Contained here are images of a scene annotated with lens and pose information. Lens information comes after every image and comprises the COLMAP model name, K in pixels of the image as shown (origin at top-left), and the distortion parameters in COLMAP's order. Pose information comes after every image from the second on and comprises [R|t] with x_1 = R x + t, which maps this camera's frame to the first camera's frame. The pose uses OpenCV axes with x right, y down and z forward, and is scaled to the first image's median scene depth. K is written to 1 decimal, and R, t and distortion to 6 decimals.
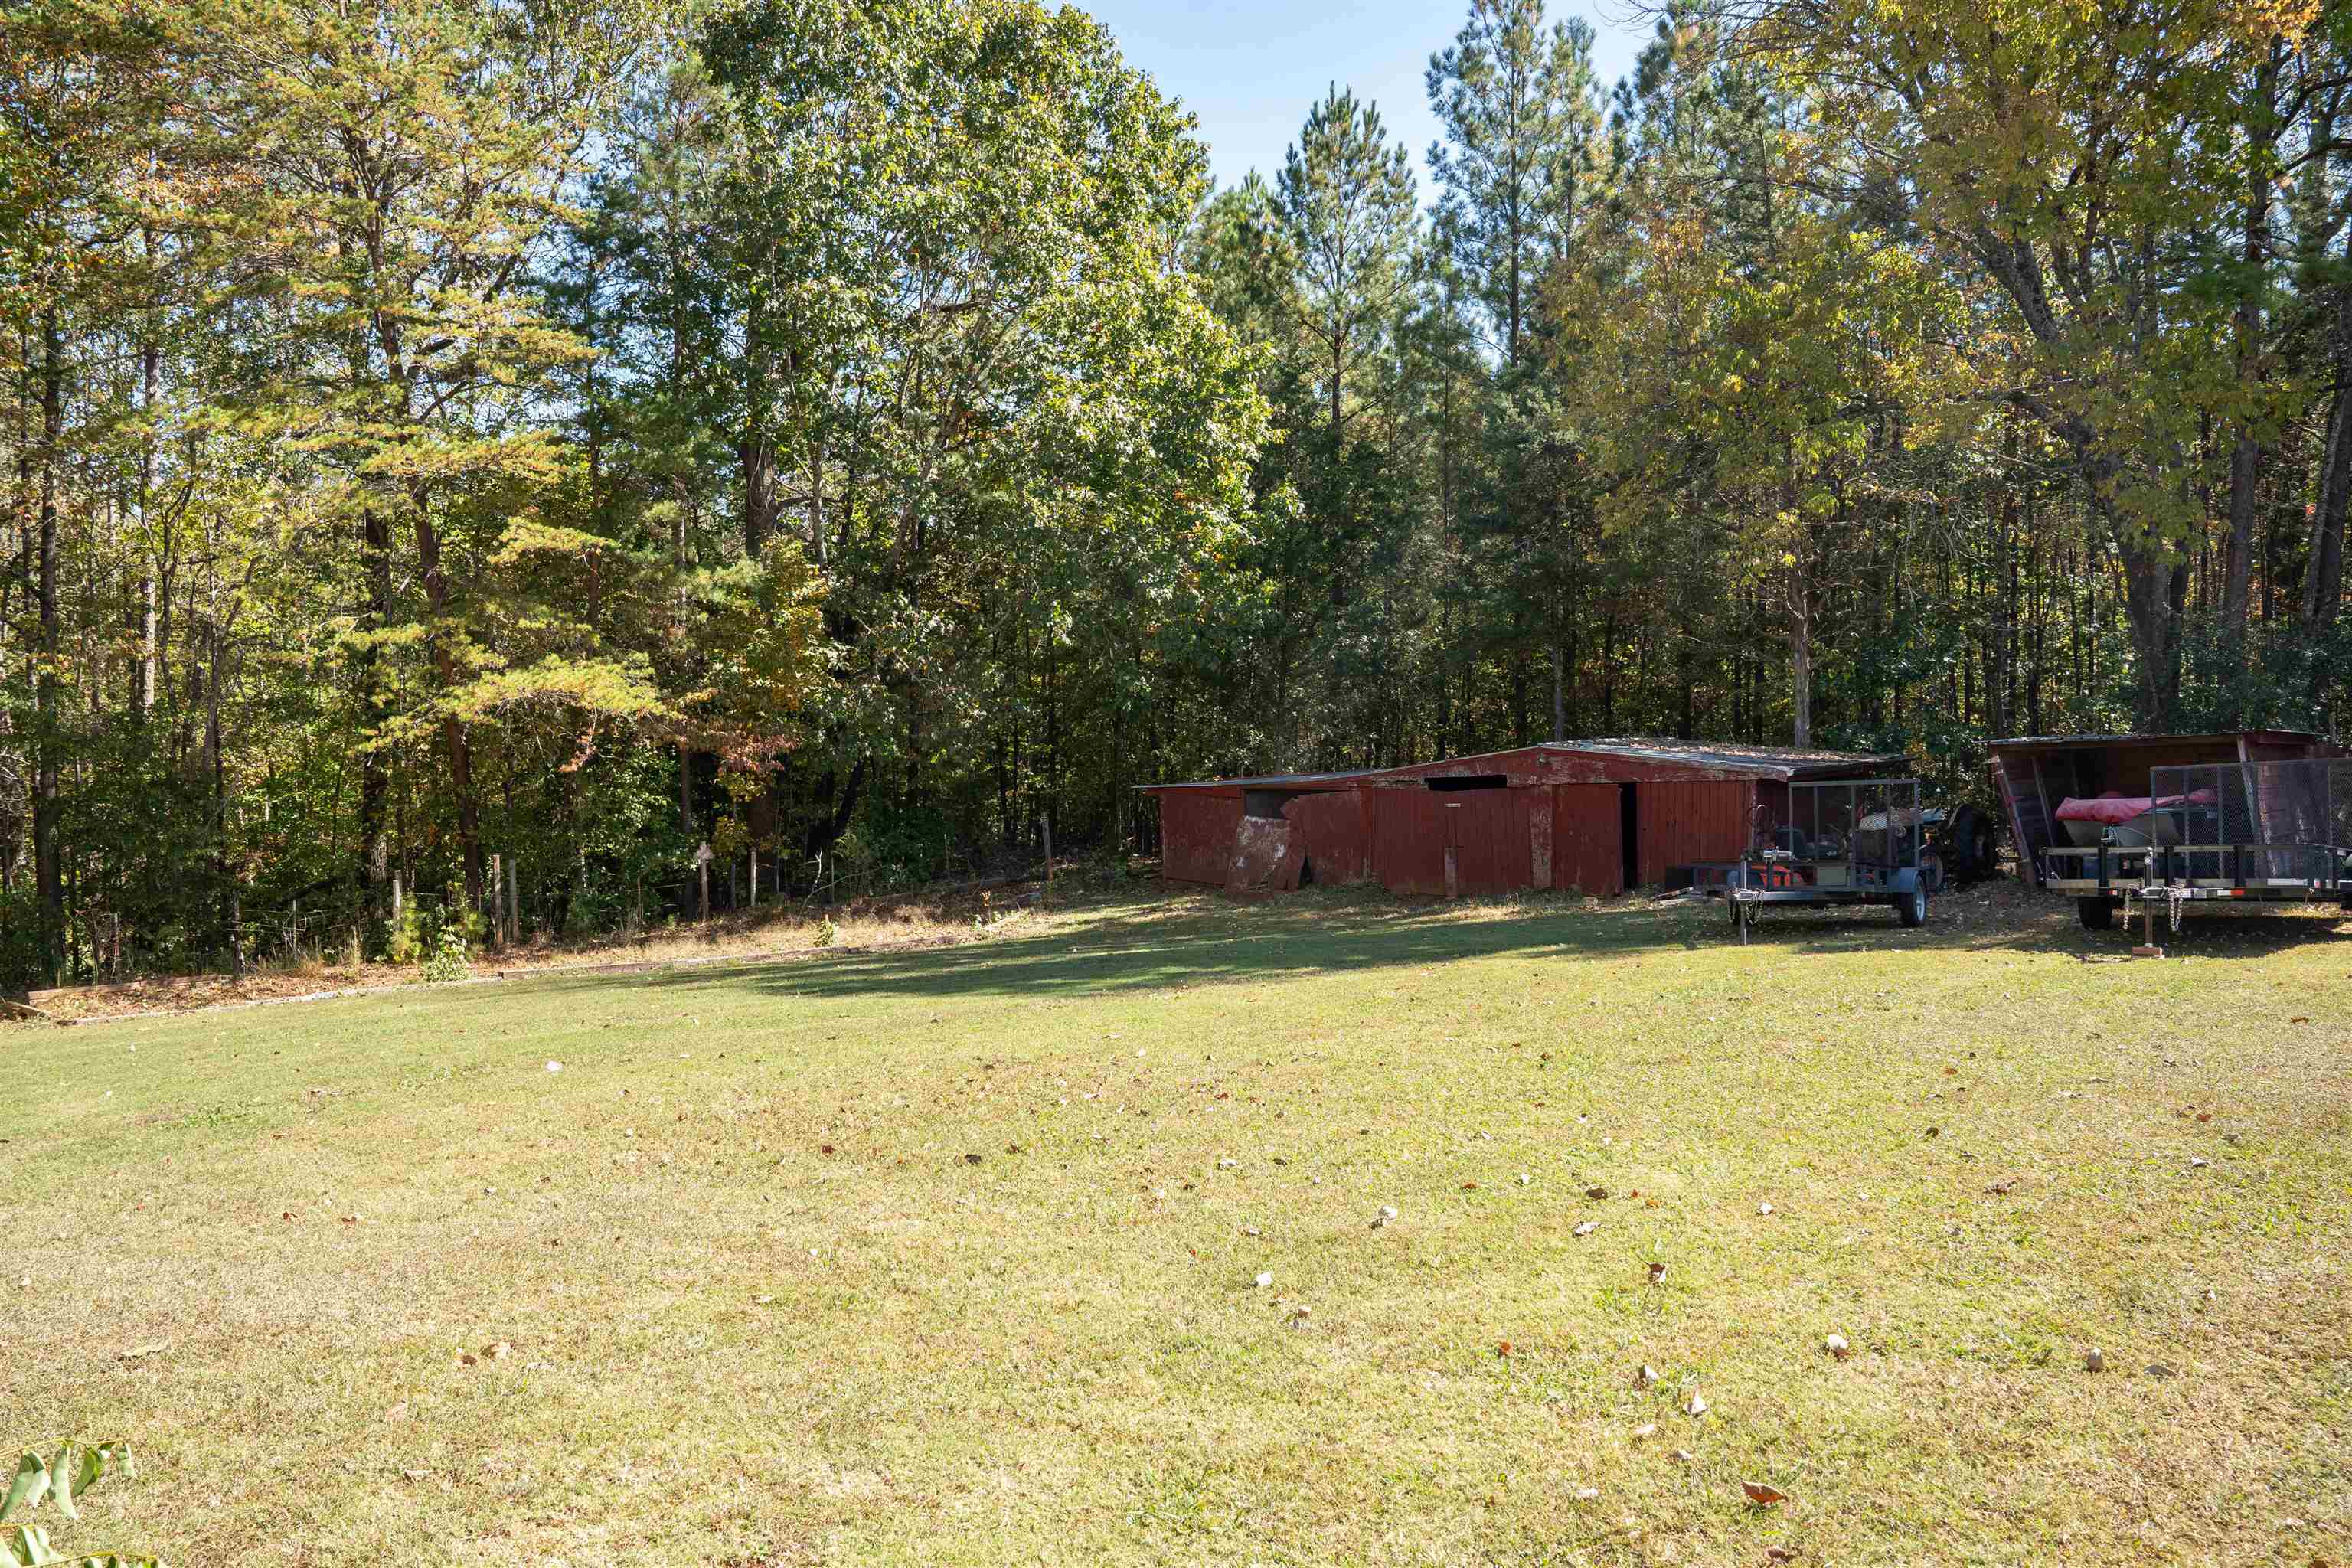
lens RADIAL K [[1632.7, 0, 1168.6], [0, 1632.7, 776.3], [0, 0, 1]] dist [-0.127592, 0.089217]
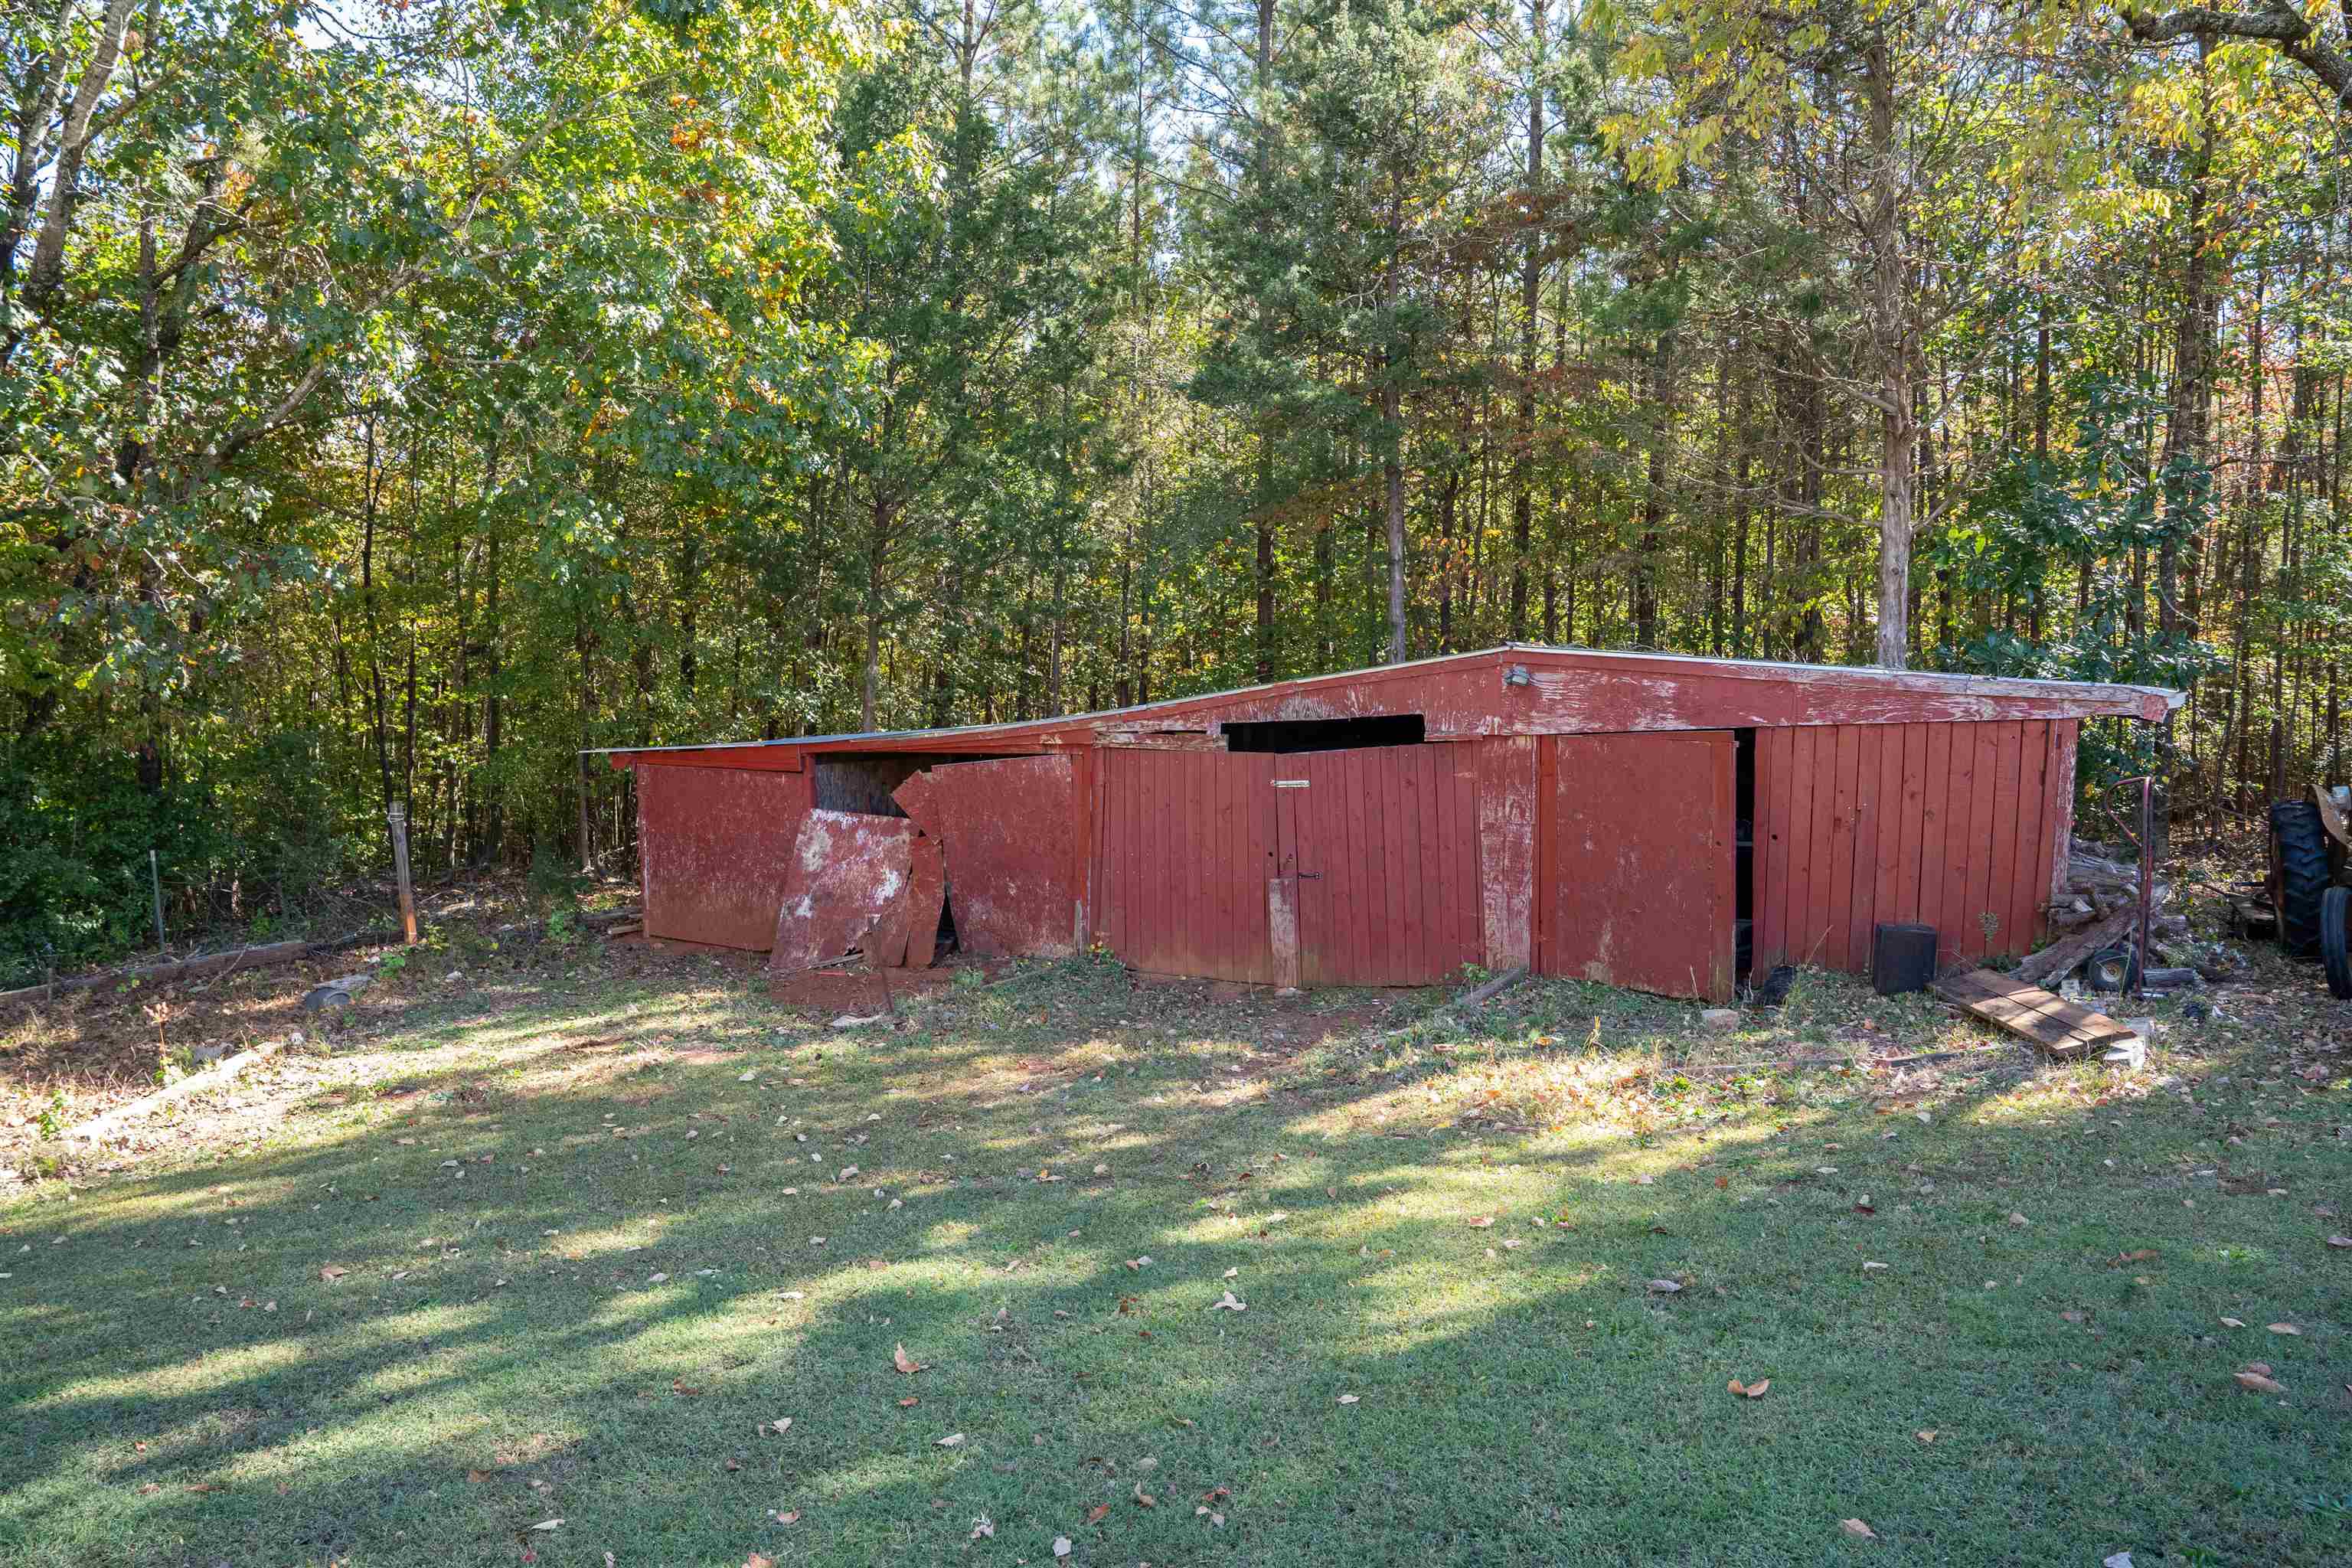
lens RADIAL K [[1632.7, 0, 1168.6], [0, 1632.7, 776.3], [0, 0, 1]] dist [-0.127592, 0.089217]
pose [[0.962918, 0.002189, 0.269787, 0.019888], [-0.002865, 0.999994, 0.002114, 0.014103], [-0.269780, -0.002808, 0.962918, 0.545680]]
